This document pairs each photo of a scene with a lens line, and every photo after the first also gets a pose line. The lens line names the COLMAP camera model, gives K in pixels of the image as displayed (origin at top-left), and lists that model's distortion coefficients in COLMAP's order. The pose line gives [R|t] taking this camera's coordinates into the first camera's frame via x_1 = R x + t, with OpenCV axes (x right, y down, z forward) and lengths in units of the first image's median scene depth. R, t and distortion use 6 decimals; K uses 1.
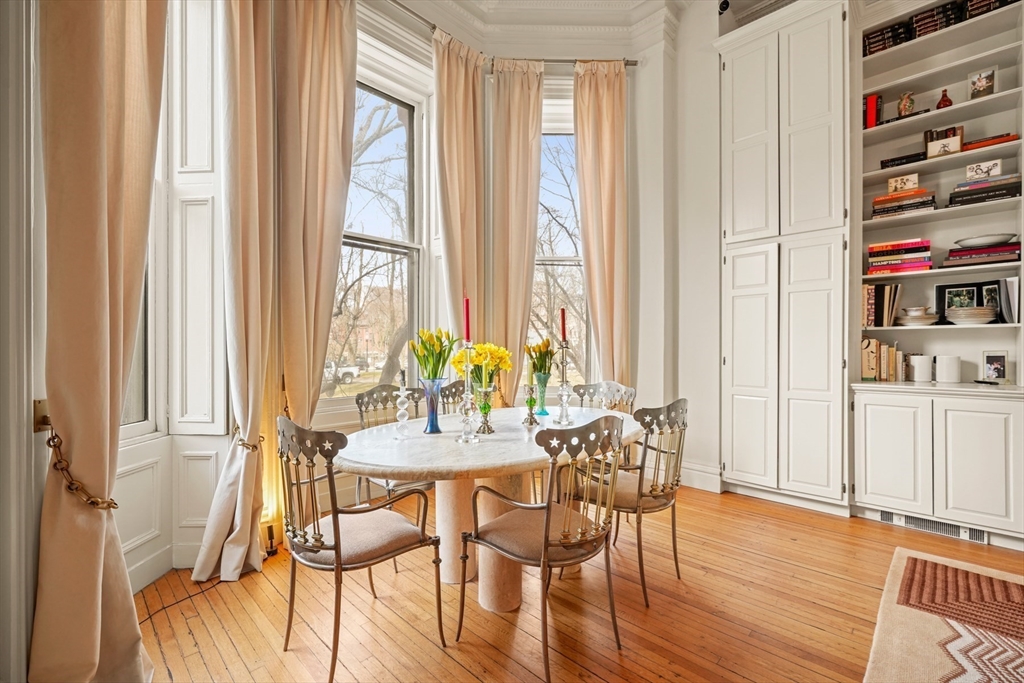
lens RADIAL K [[429.5, 0, 512.0], [0, 429.5, 341.5], [0, 0, 1]] dist [-0.000951, -0.000071]
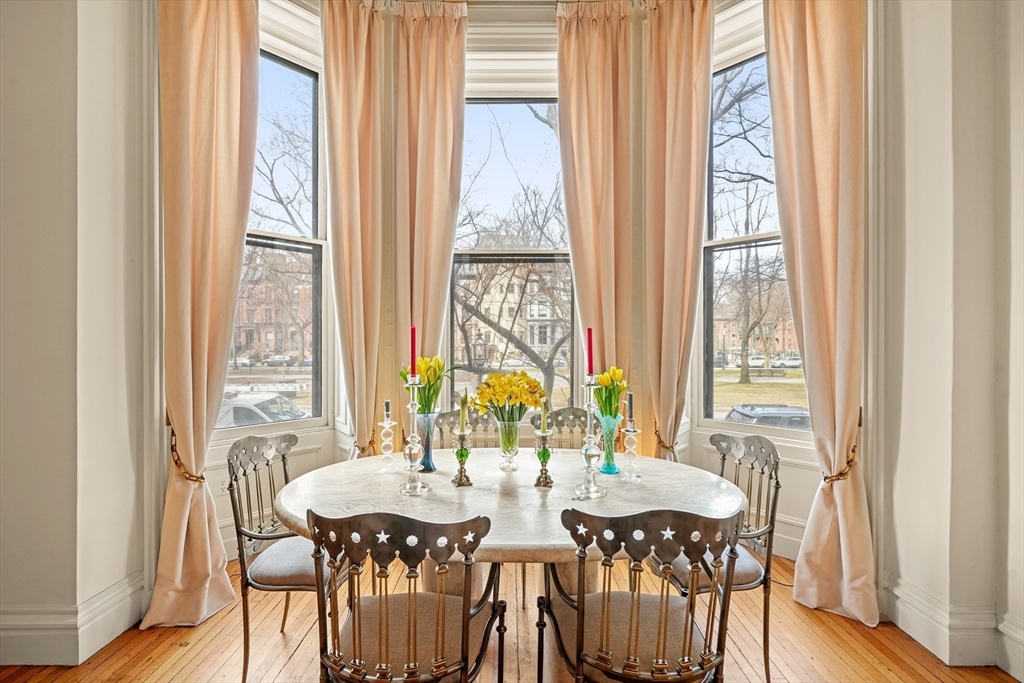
lens RADIAL K [[429.5, 0, 512.0], [0, 429.5, 341.5], [0, 0, 1]] dist [-0.000951, -0.000071]
pose [[0.701855, 0.001843, -0.712317, 0.428883], [0.004984, 0.999959, 0.007498, -0.049574], [0.712302, -0.008813, 0.701818, 0.352953]]
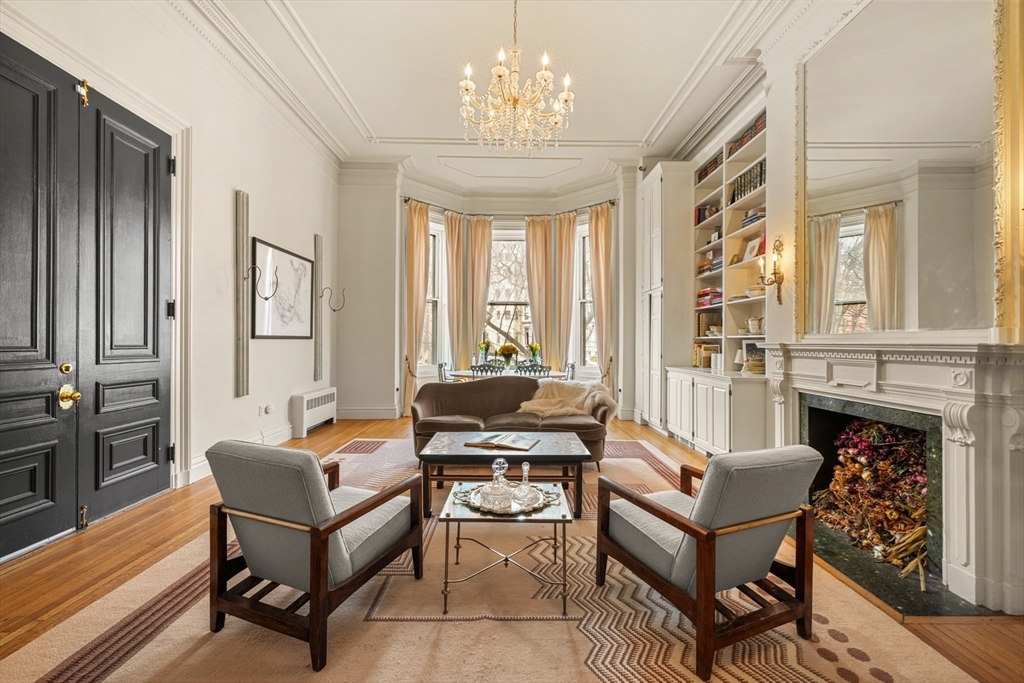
lens RADIAL K [[429.5, 0, 512.0], [0, 429.5, 341.5], [0, 0, 1]] dist [-0.000951, -0.000071]
pose [[0.707678, 0.005339, -0.706515, 1.664930], [-0.001843, 0.999982, 0.005710, -0.030074], [0.706533, -0.002738, 0.707675, -0.862723]]
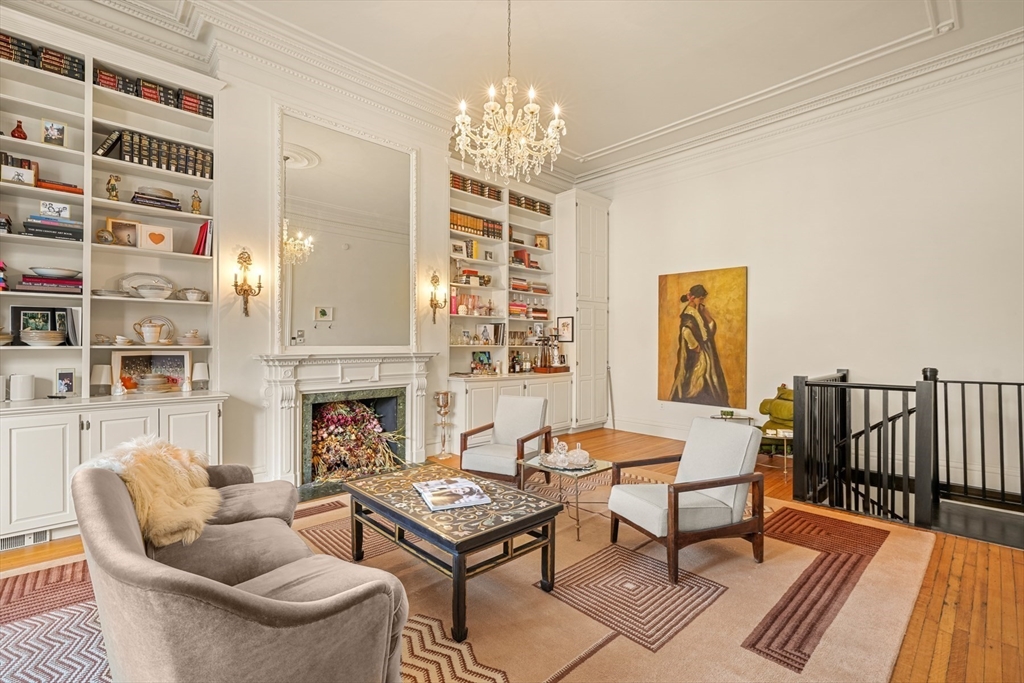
lens RADIAL K [[456.4, 0, 512.0], [0, 456.4, 341.5], [0, 0, 1]] dist [-0.000508, -0.000039]
pose [[0.041064, 0.003908, 0.999149, -0.047988], [-0.012436, 0.999917, -0.003400, -0.062841], [-0.999079, -0.012286, 0.041109, -0.251302]]
